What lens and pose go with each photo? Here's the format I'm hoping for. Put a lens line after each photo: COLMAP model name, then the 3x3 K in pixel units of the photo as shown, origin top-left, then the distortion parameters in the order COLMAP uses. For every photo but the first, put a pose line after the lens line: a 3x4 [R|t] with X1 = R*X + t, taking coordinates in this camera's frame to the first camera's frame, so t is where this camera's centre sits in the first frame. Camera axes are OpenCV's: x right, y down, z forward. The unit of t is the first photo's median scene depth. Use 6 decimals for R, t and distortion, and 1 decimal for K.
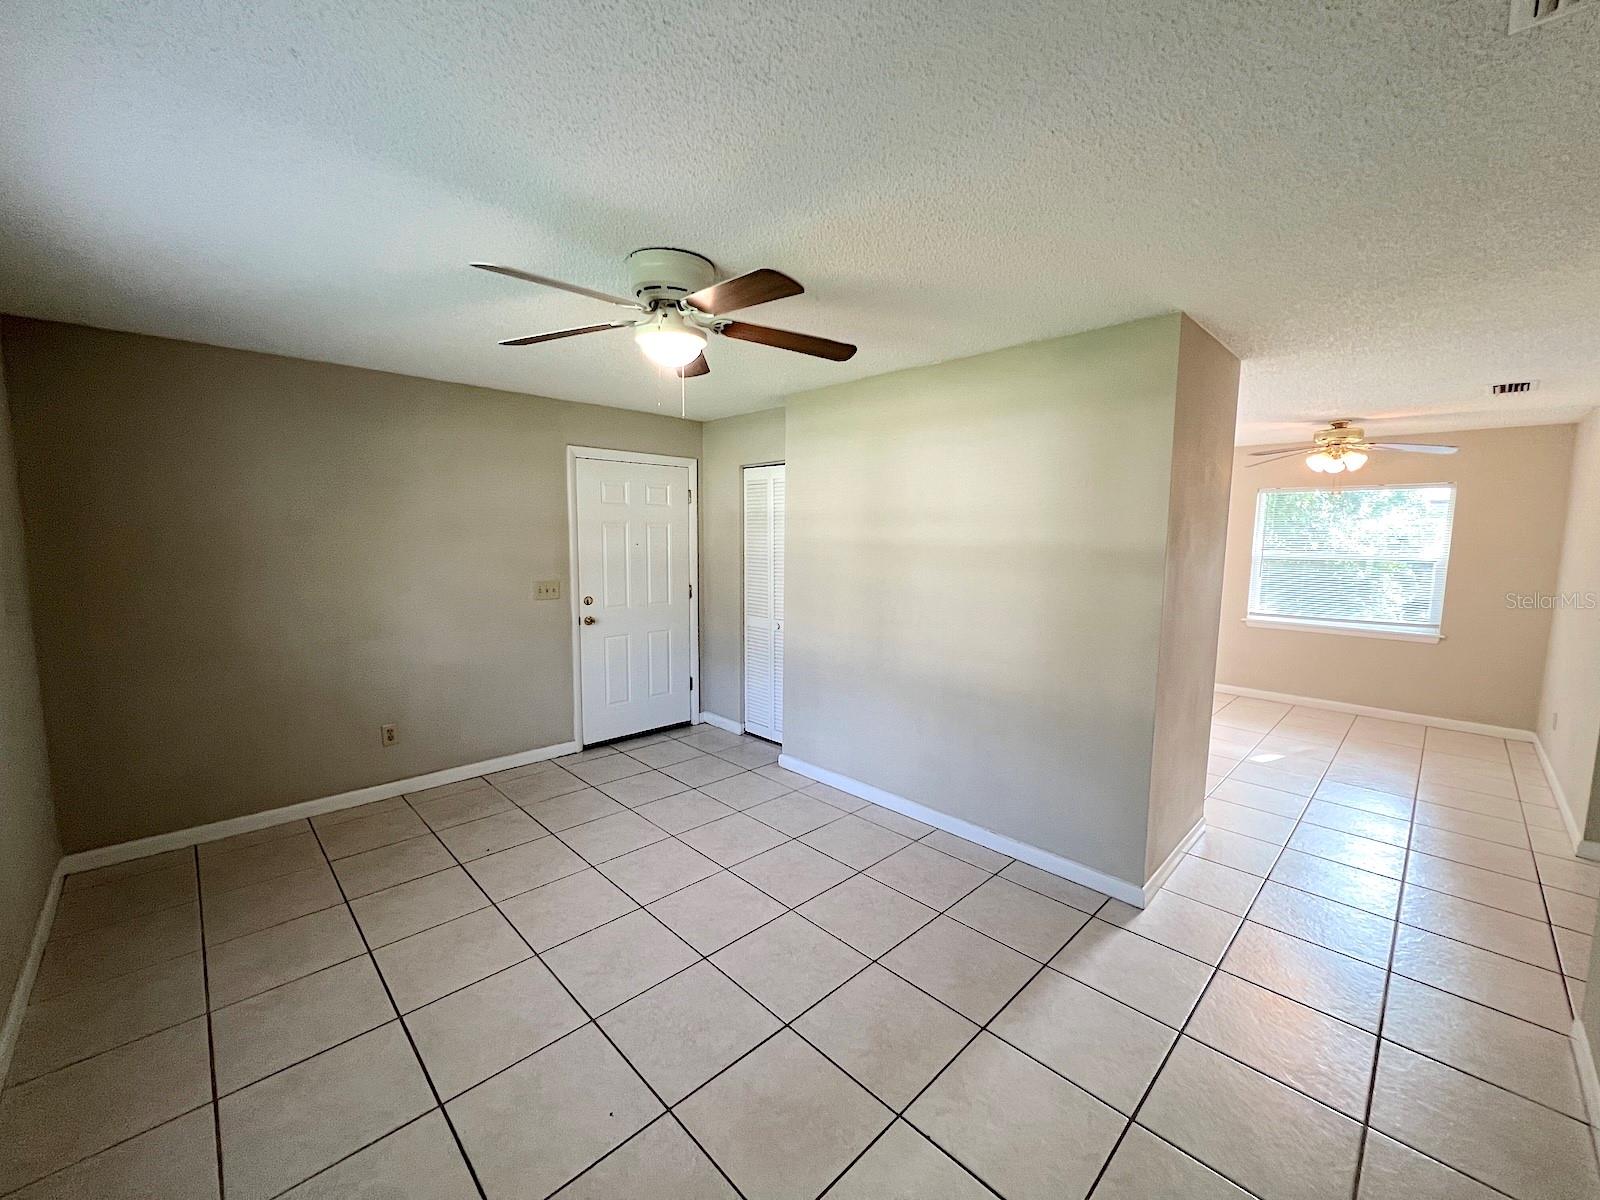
lens RADIAL K [[638.1, 0, 797.4], [0, 638.1, 599.4], [0, 0, 1]] dist [-0.001808, -0.000070]
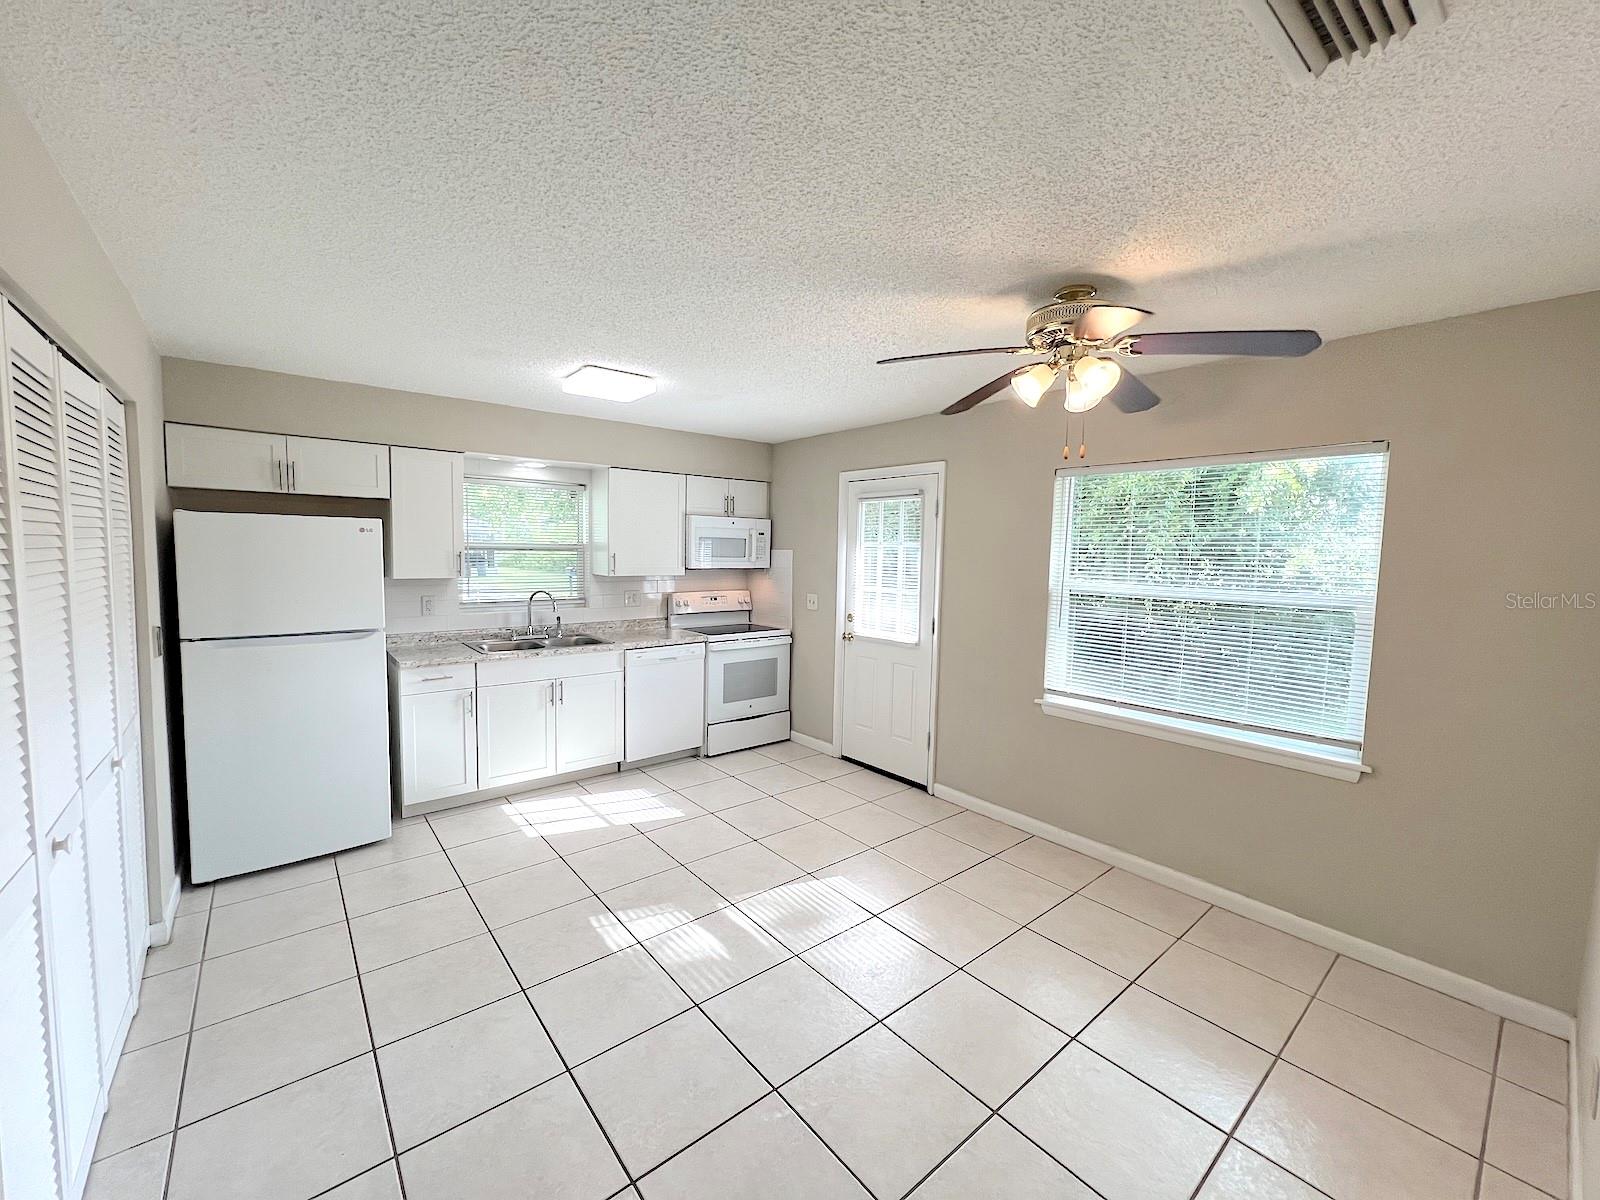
lens RADIAL K [[638.1, 0, 793.2], [0, 638.1, 600.3], [0, 0, 1]] dist [-0.001808, -0.000070]
pose [[0.995761, 0.018690, -0.090064, 0.060504], [-0.021873, 0.999166, -0.034484, -0.003824], [0.089344, 0.036308, 0.995339, 0.047112]]
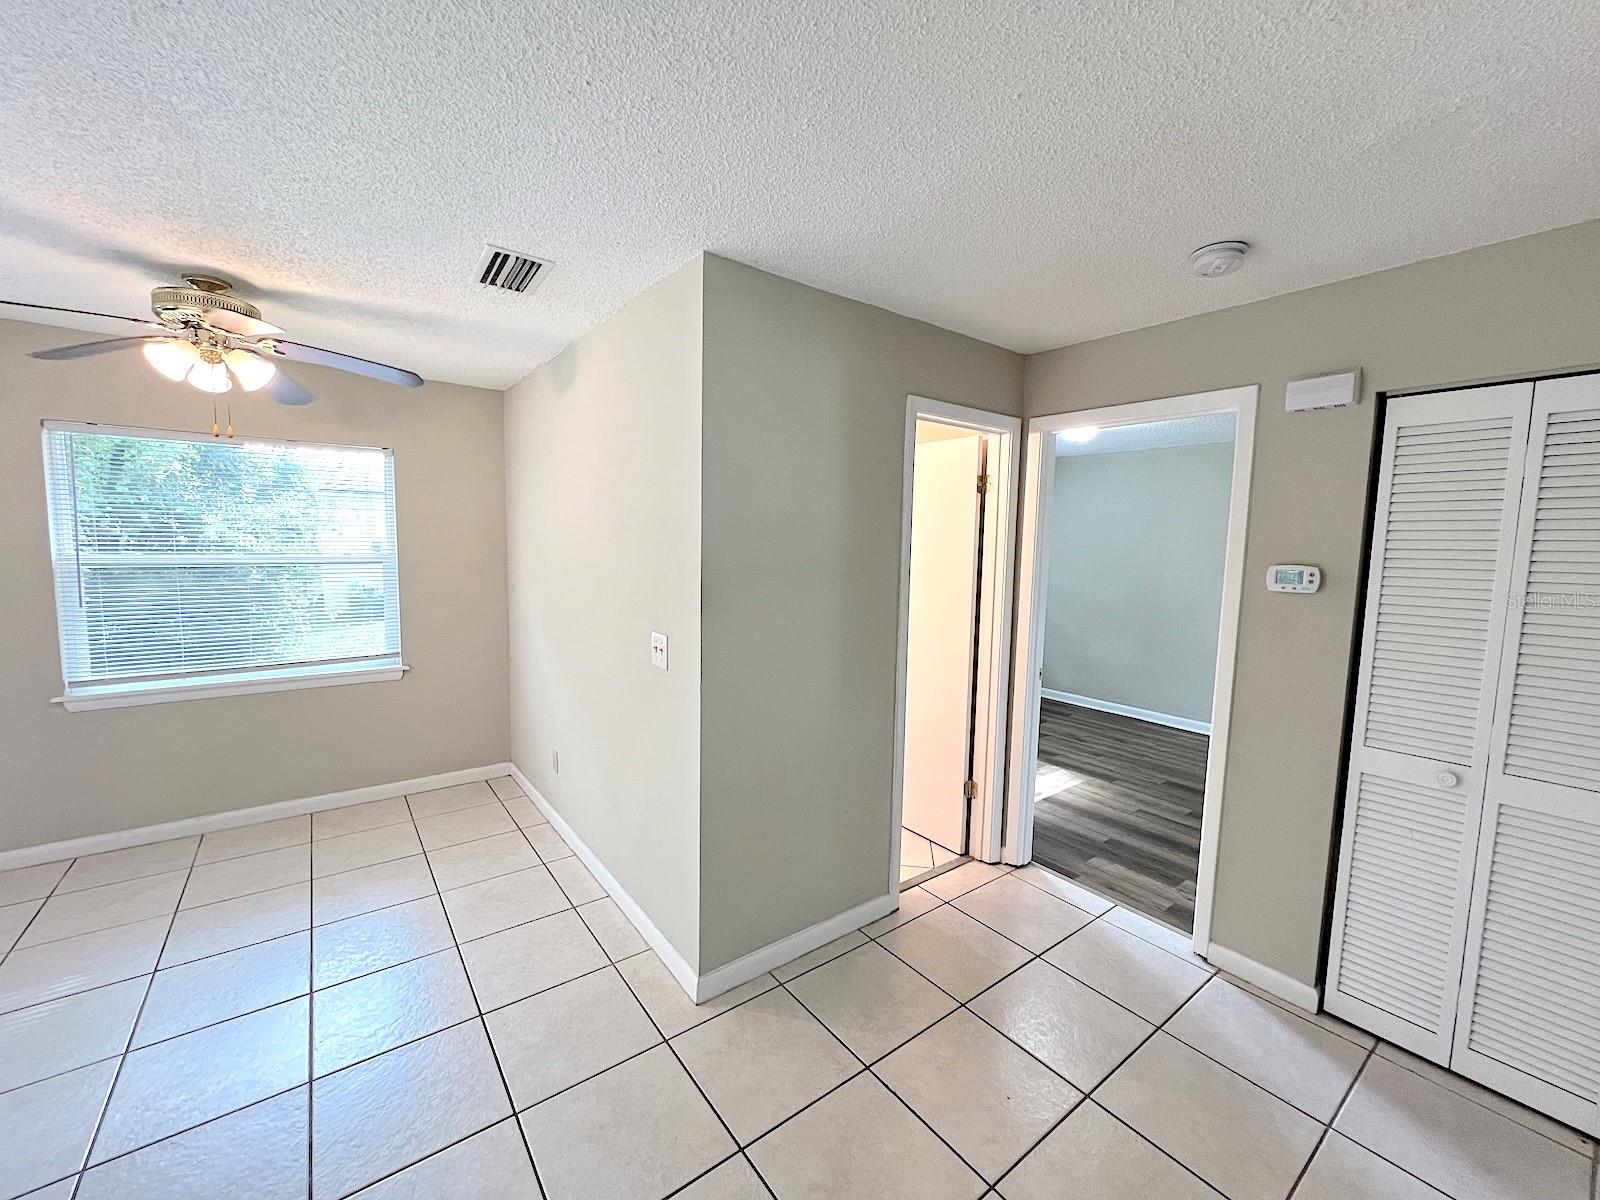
lens RADIAL K [[645.3, 0, 795.5], [0, 645.3, 598.6], [0, 0, 1]] dist [-0.001702, 0.000288]
pose [[0.129678, -0.099042, 0.986597, 0.035446], [0.089822, 0.992081, 0.087787, -0.004016], [-0.987479, 0.077234, 0.137547, 0.044836]]
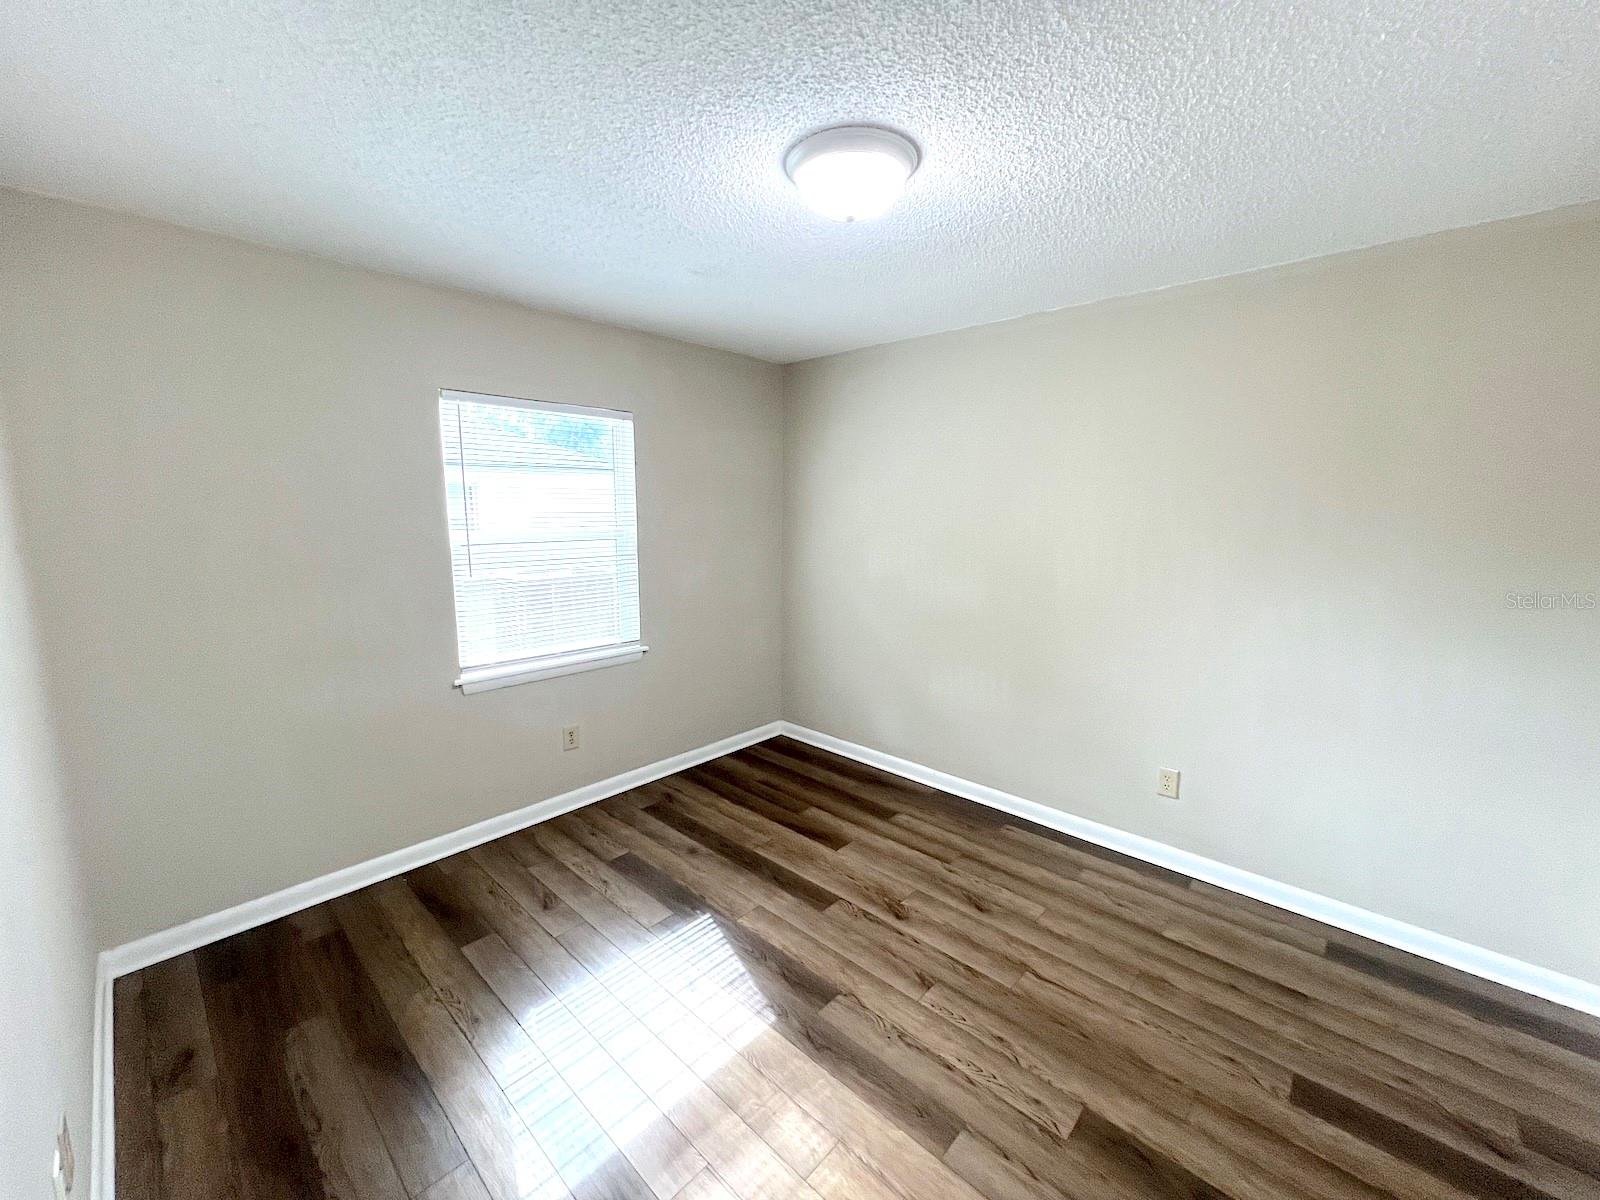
lens RADIAL K [[638.1, 0, 792.9], [0, 638.1, 603.8], [0, 0, 1]] dist [-0.001808, -0.000070]
pose [[-0.037342, -0.166470, 0.985339, 0.091221], [0.105094, 0.979905, 0.169534, -0.001010], [-0.993761, 0.109884, -0.019096, 0.024274]]
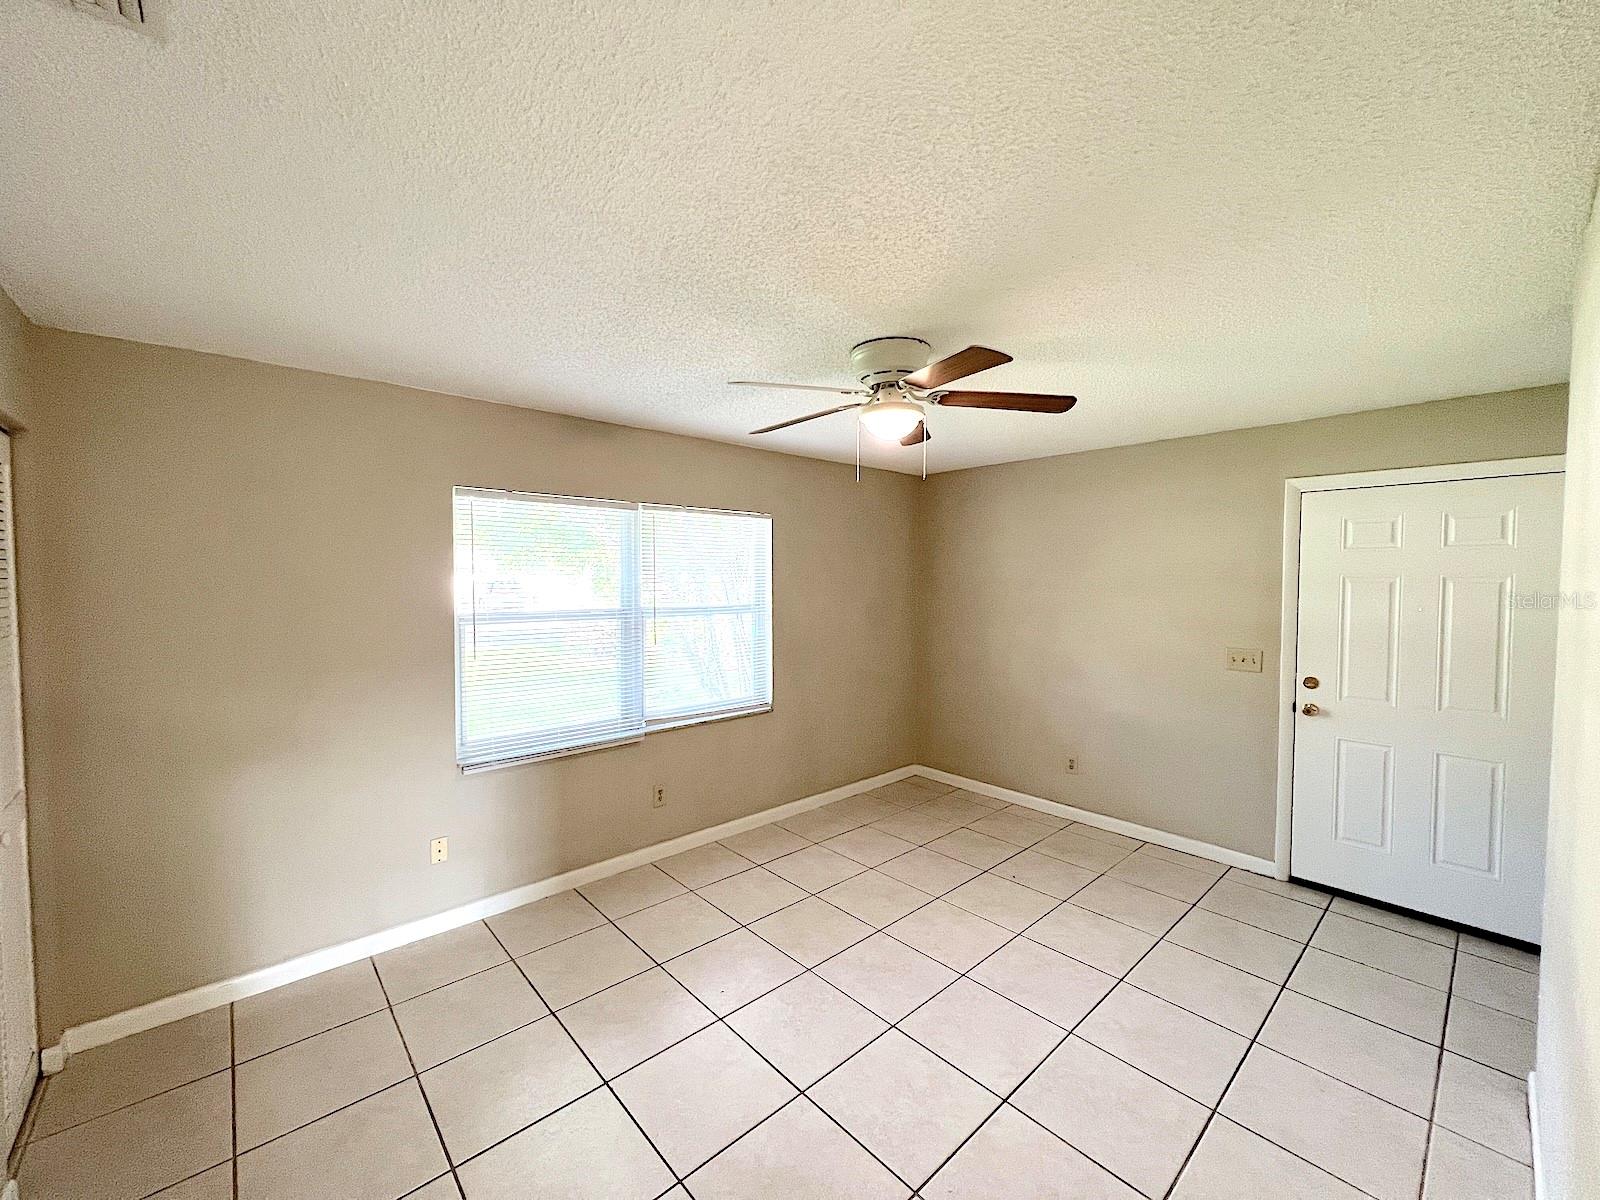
lens RADIAL K [[638.1, 0, 797.0], [0, 638.1, 595.9], [0, 0, 1]] dist [-0.001808, -0.000070]
pose [[-0.048497, 0.019596, -0.998631, 0.737943], [-0.101241, 0.994562, 0.024433, -0.094985], [0.993679, 0.102288, -0.046249, 0.736789]]
